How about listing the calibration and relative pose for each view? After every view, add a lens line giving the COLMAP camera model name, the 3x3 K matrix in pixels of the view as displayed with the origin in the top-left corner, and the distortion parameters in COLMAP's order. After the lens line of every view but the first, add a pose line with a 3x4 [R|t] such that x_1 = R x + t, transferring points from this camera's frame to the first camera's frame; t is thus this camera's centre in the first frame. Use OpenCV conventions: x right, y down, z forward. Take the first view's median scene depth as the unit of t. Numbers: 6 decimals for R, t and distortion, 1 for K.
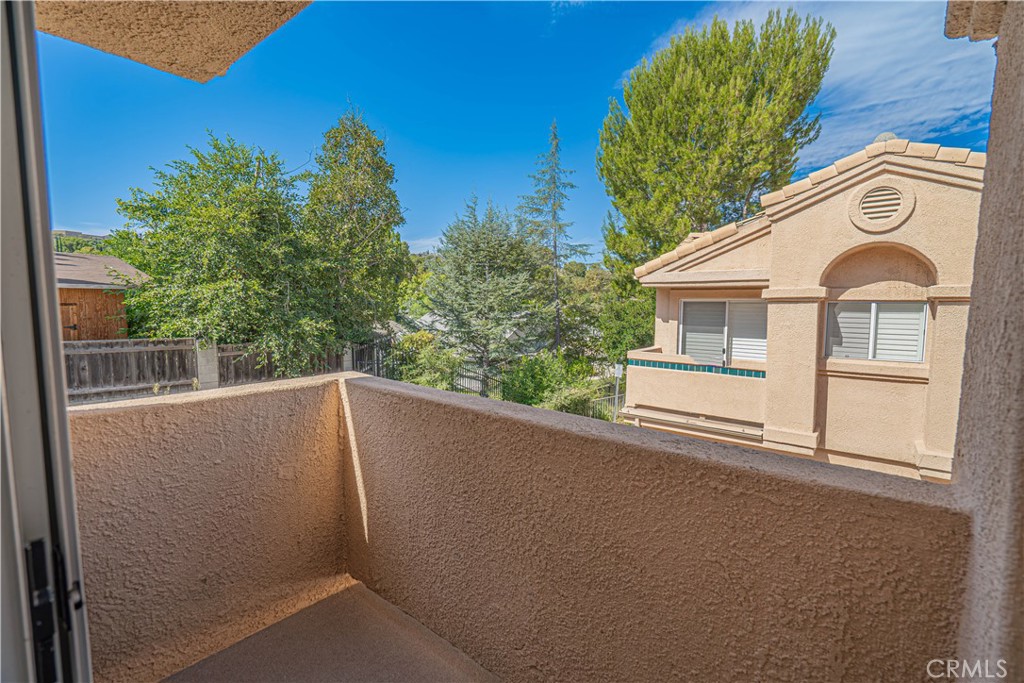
lens RADIAL K [[461.7, 0, 515.6], [0, 461.7, 341.7], [0, 0, 1]] dist [-0.001431, 0.000906]
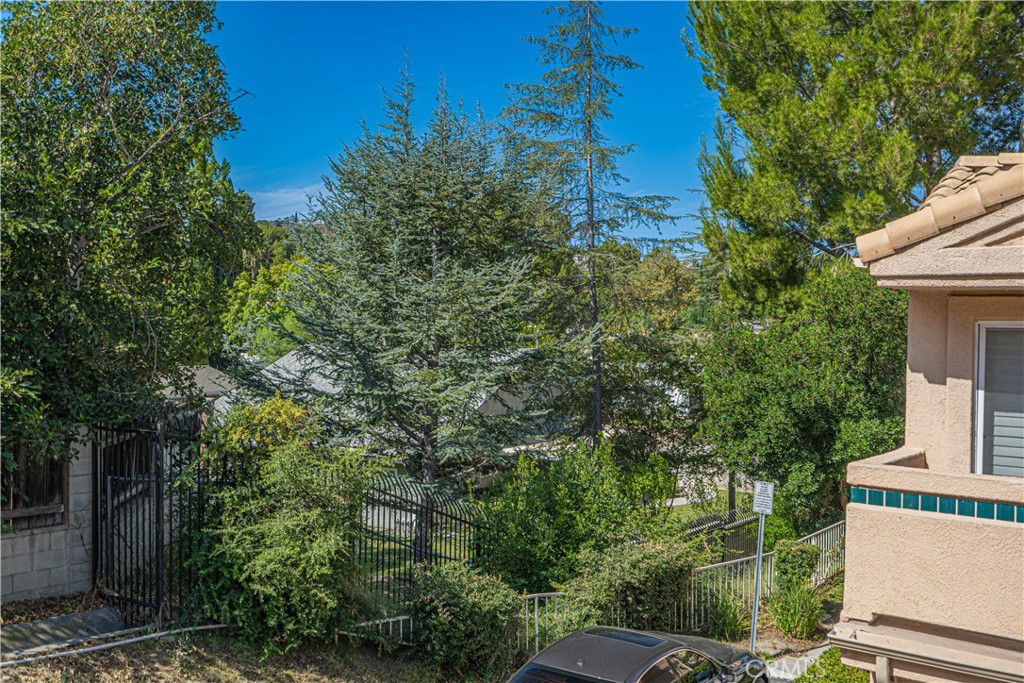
lens RADIAL K [[982.8, 0, 512.0], [0, 982.8, 341.5], [0, 0, 1]] dist [0.012070, -0.001299]
pose [[0.999479, 0.006778, 0.031560, -0.018793], [-0.004522, 0.997465, -0.071009, -0.008127], [-0.031961, 0.070829, 0.996976, 0.099252]]
